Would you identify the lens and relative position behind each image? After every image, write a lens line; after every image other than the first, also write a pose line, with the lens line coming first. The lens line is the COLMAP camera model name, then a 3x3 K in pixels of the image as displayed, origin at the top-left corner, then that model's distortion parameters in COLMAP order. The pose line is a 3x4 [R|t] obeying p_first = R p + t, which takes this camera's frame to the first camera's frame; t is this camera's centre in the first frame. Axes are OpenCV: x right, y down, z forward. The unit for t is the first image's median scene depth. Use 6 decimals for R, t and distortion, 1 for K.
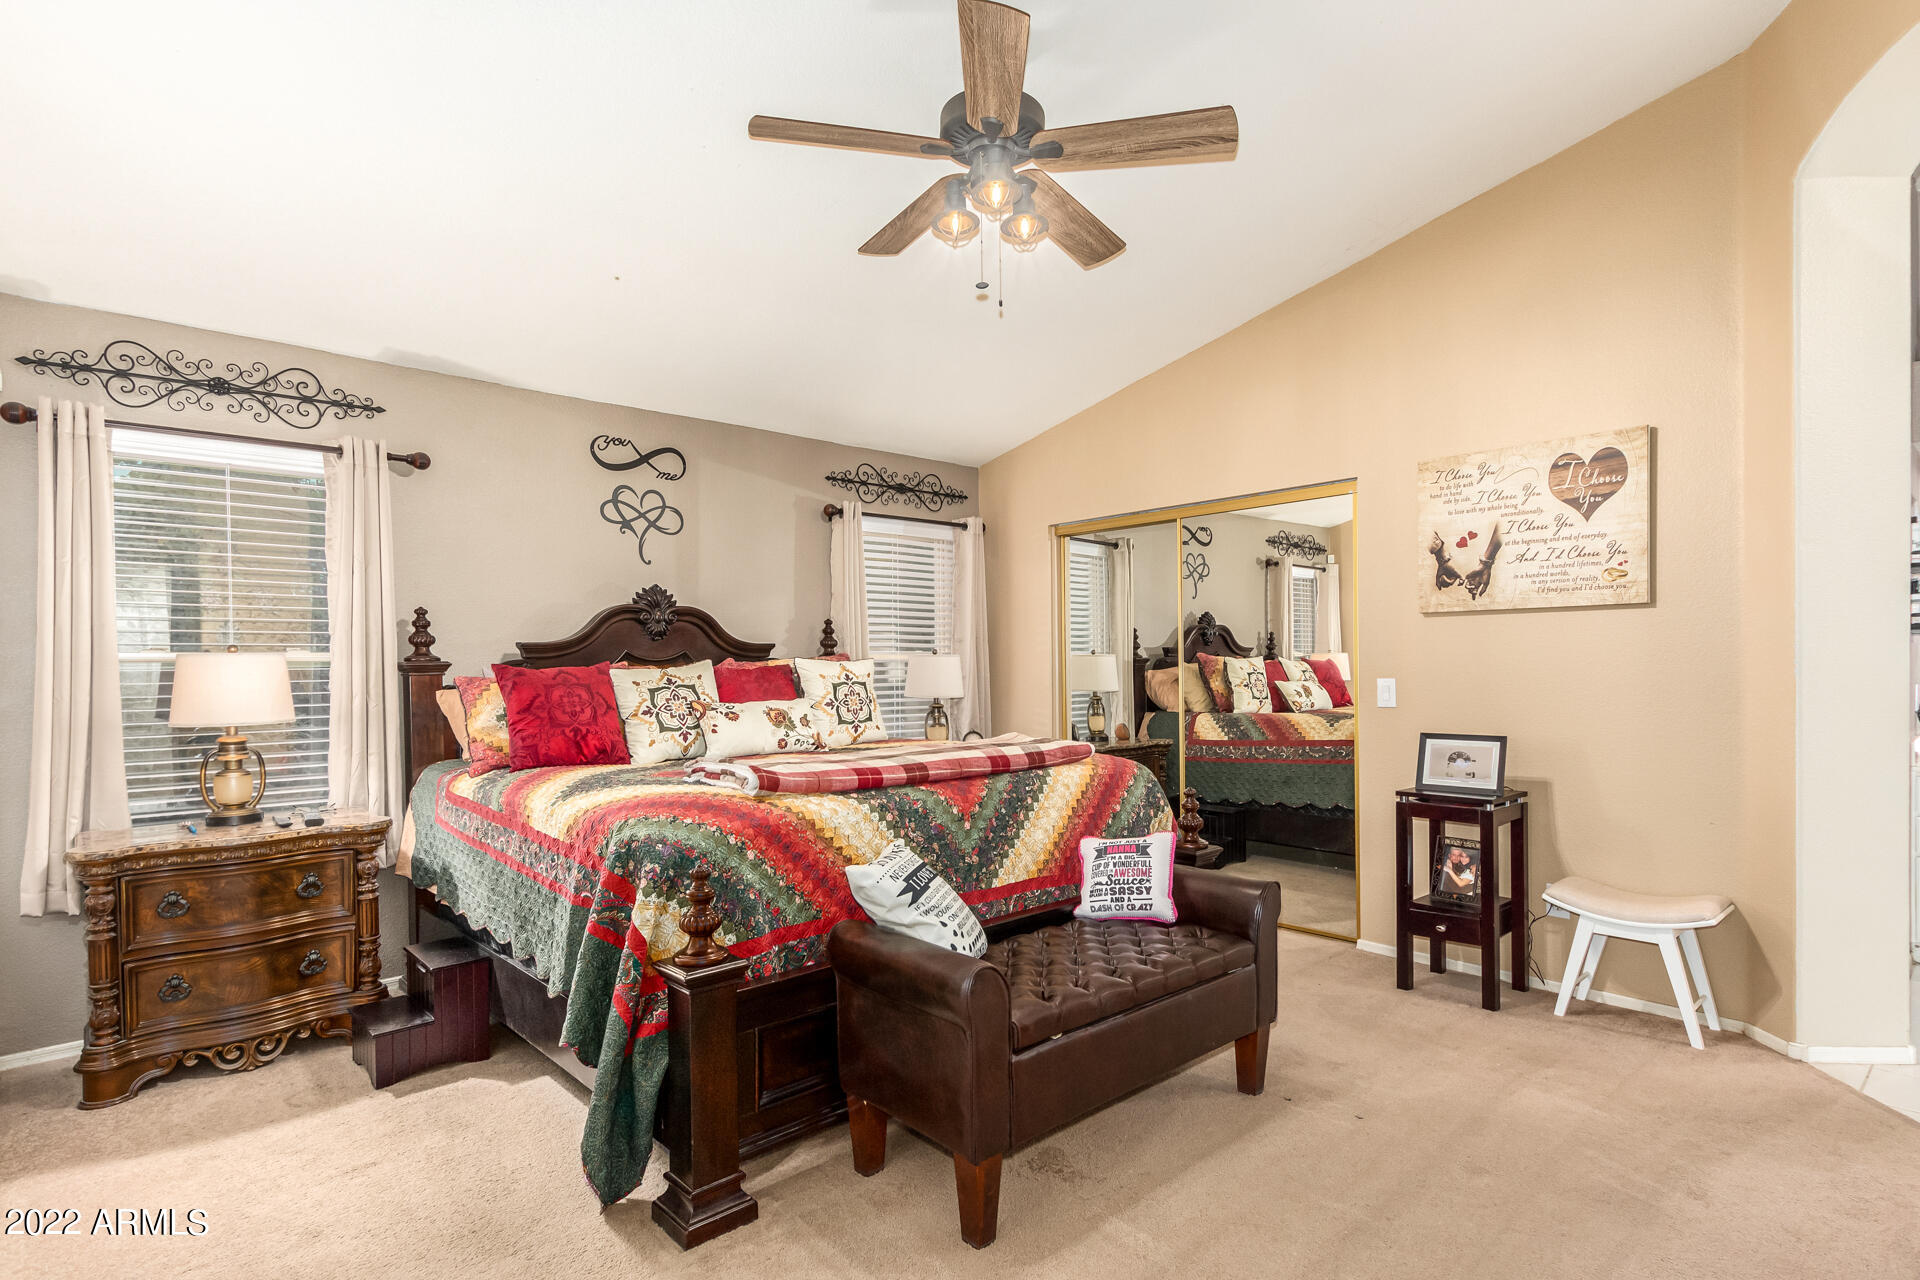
lens RADIAL K [[973.5, 0, 942.7], [0, 973.5, 675.0], [0, 0, 1]] dist [0.002955, -0.001020]
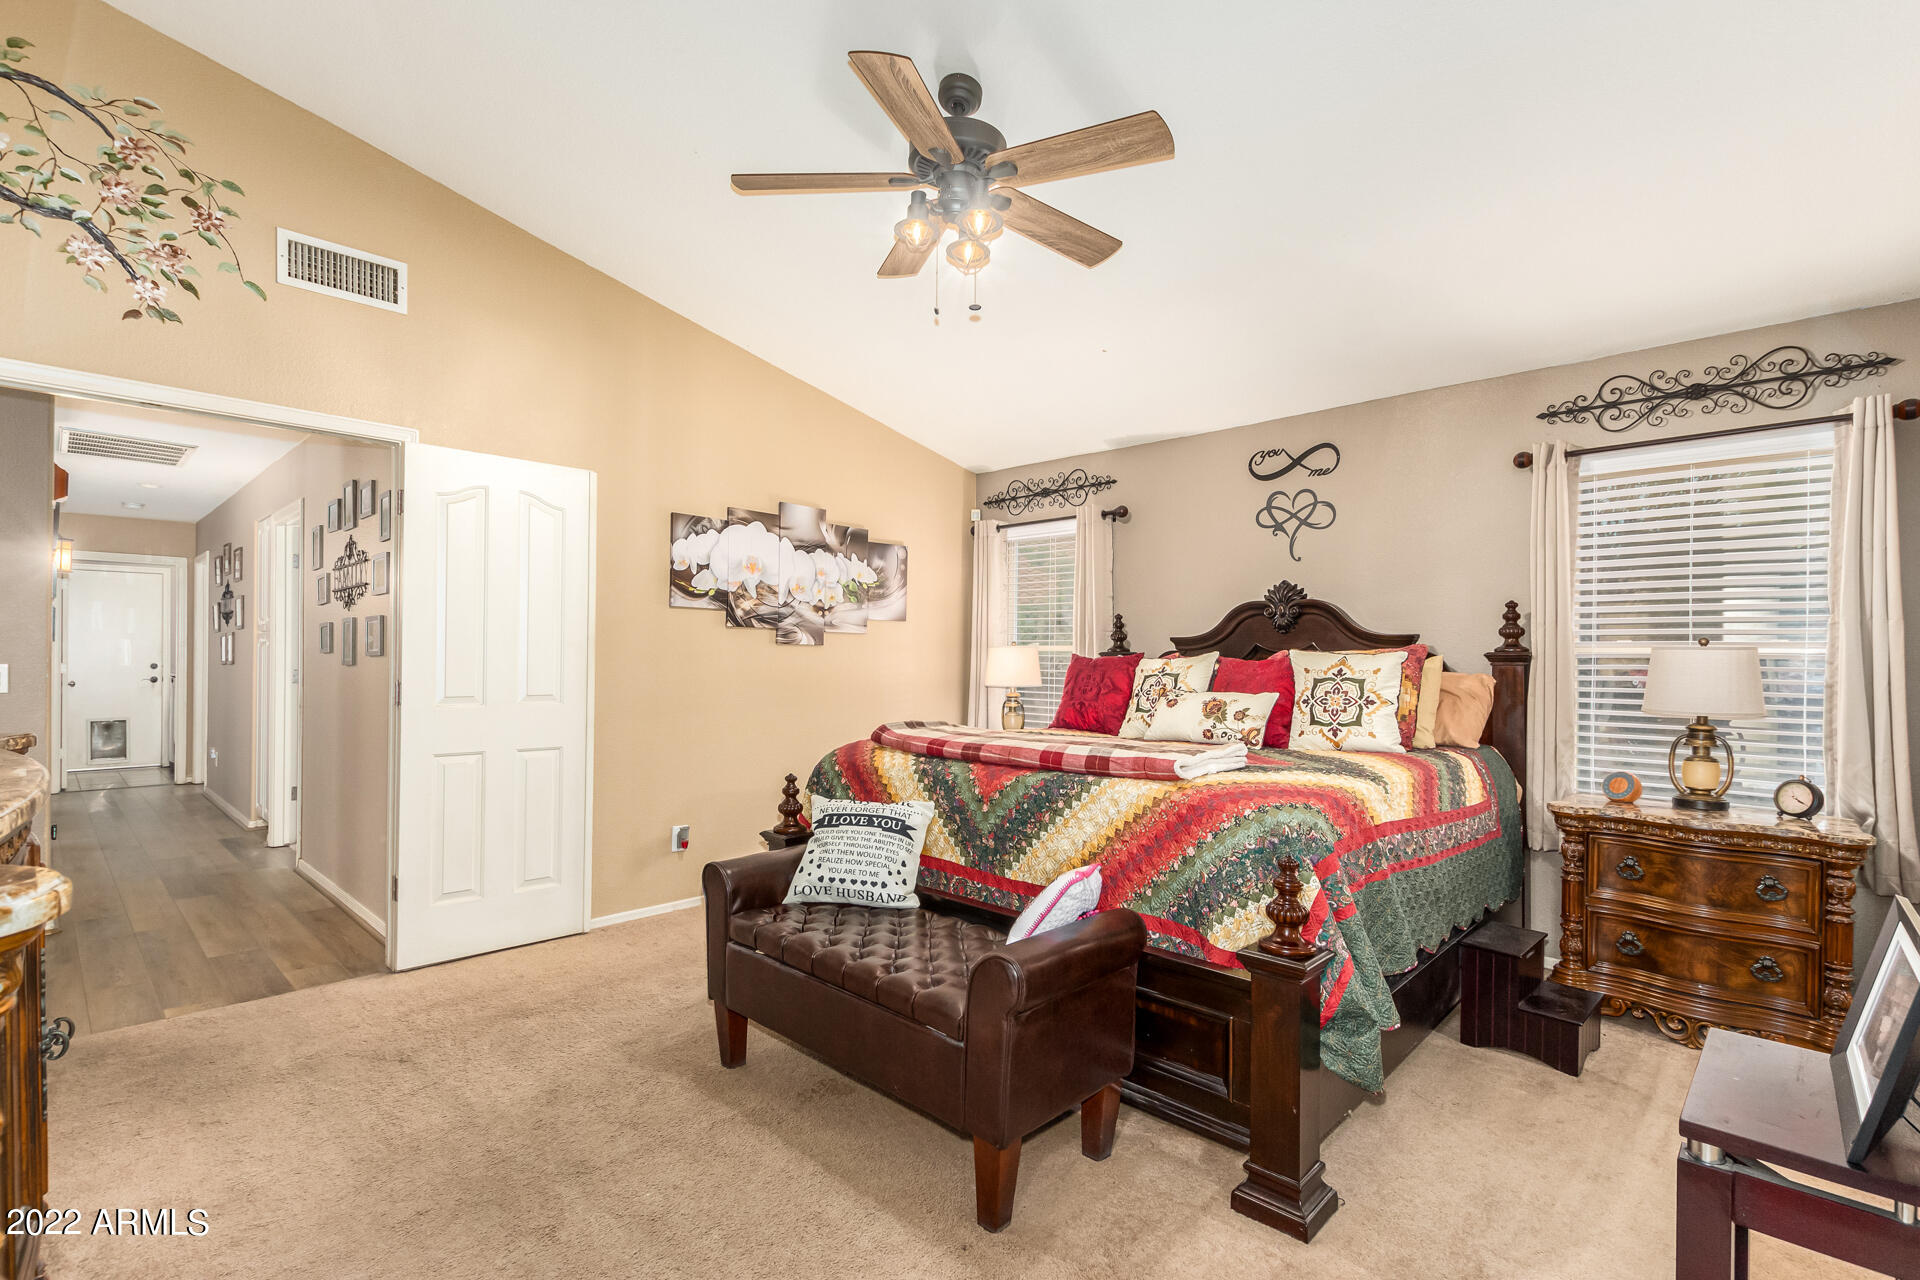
lens RADIAL K [[879.1, 0, 960.4], [0, 879.1, 638.6], [0, 0, 1]] dist [0.013139, -0.003927]
pose [[0.076263, -0.008982, -0.997047, 0.812999], [-0.018633, 0.999772, -0.010432, -0.016700], [0.996914, 0.019373, 0.076078, 0.740766]]
